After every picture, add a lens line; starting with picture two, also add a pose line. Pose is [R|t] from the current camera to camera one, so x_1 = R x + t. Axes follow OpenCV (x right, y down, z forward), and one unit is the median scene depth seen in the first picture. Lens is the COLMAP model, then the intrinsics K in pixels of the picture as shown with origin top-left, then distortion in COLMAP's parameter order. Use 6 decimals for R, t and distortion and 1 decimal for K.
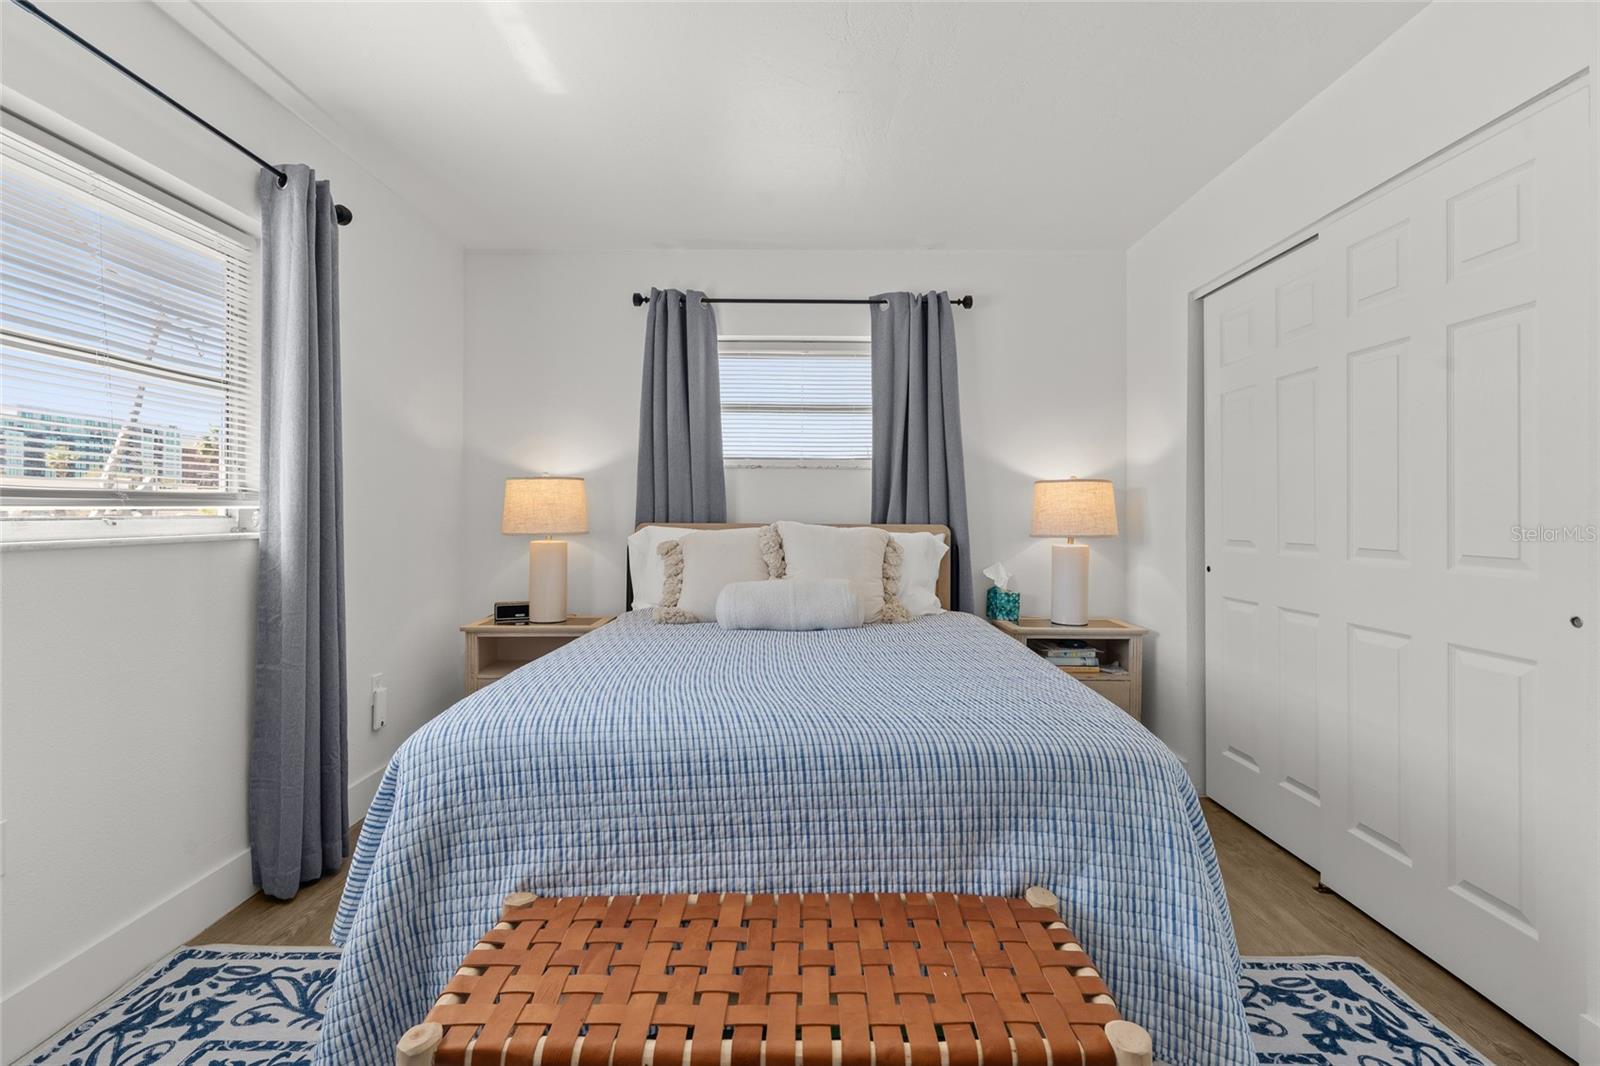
lens RADIAL K [[732.8, 0, 794.7], [0, 732.8, 503.5], [0, 0, 1]] dist [-0.002219, 0.000403]
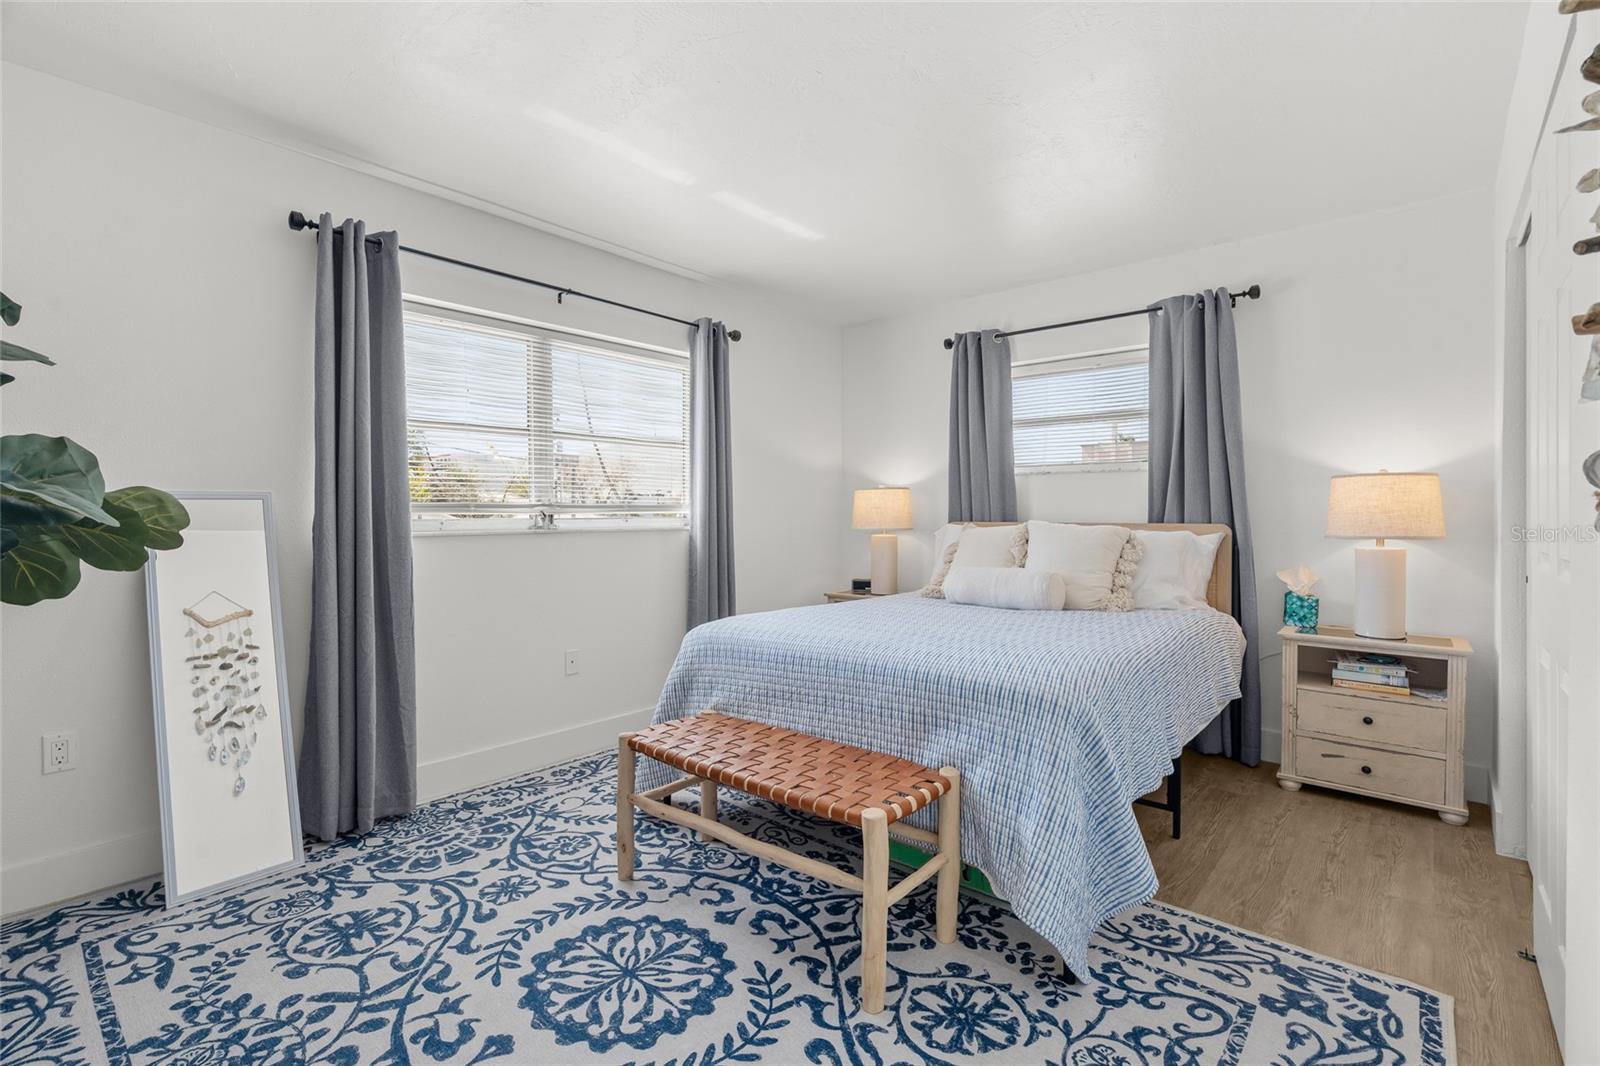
lens RADIAL K [[732.8, 0, 794.7], [0, 732.8, 503.5], [0, 0, 1]] dist [-0.002219, 0.000403]
pose [[0.754358, -0.013691, -0.656320, 0.464116], [0.013564, 0.999894, -0.005267, -0.001501], [0.656323, -0.004929, 0.754464, -0.138138]]
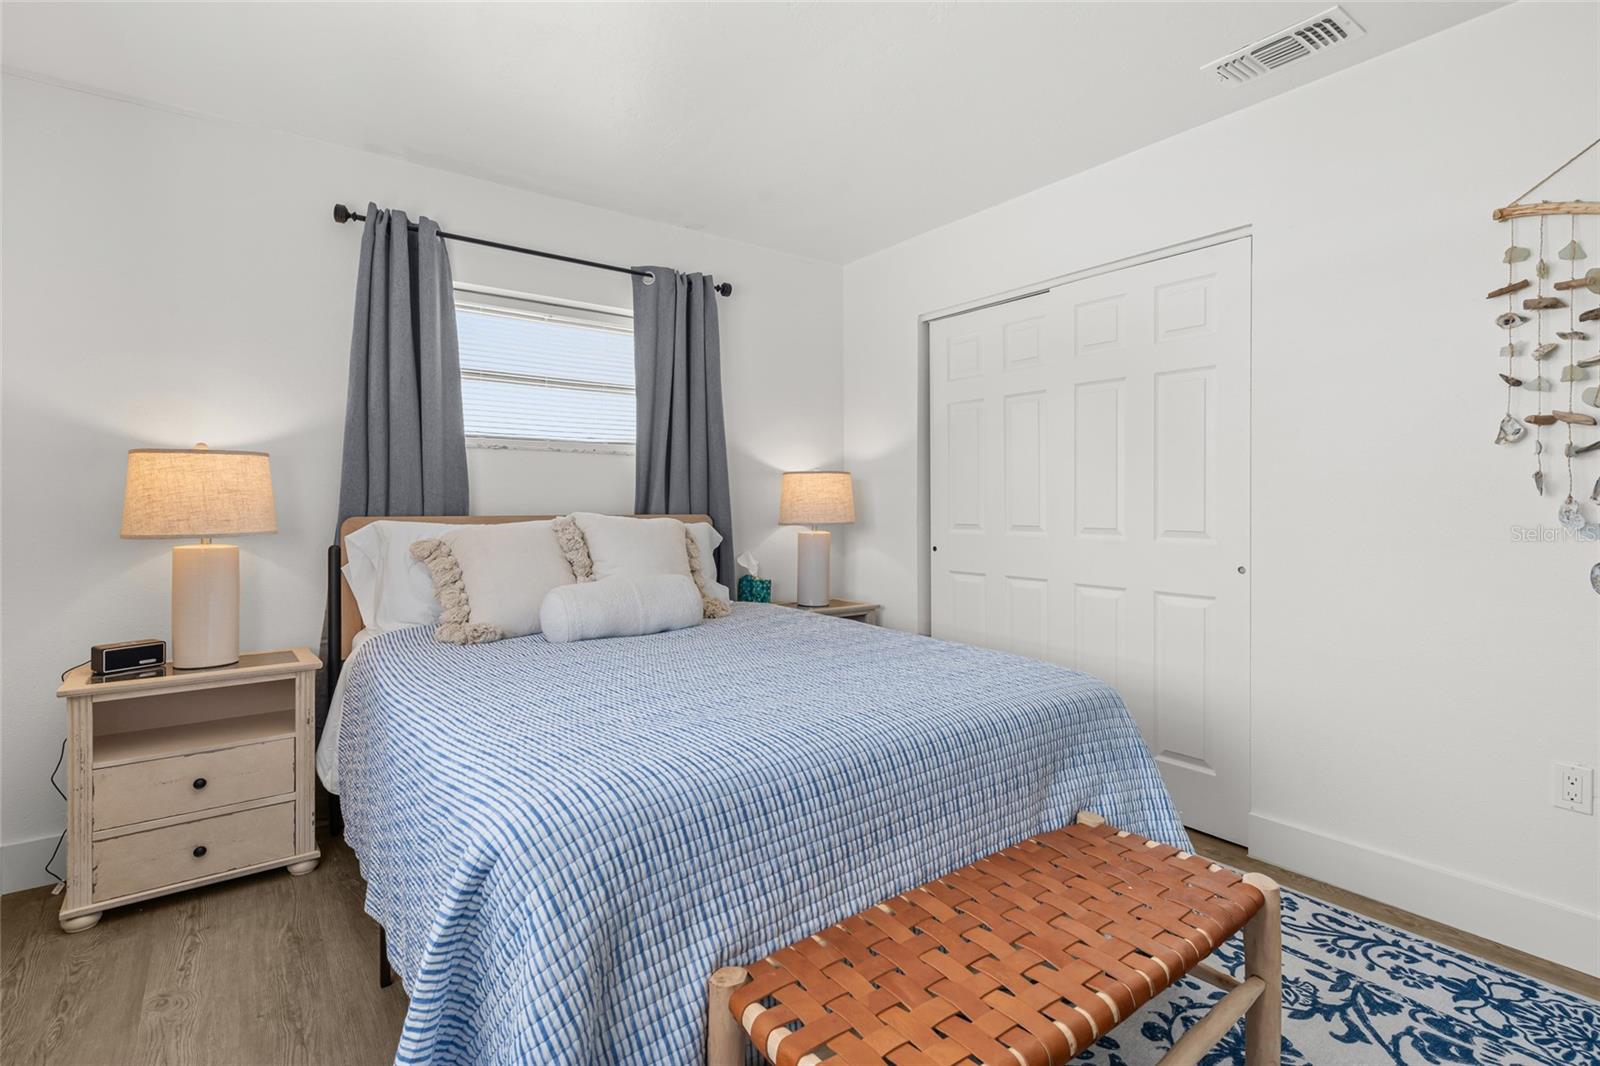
lens RADIAL K [[774.8, 0, 799.8], [0, 774.8, 496.9], [0, 0, 1]] dist [0.001333, 0.000210]
pose [[0.800343, 0.001678, 0.599540, -0.355118], [-0.005835, 0.999971, 0.004991, -0.000536], [-0.599514, -0.007493, 0.800329, 0.111709]]
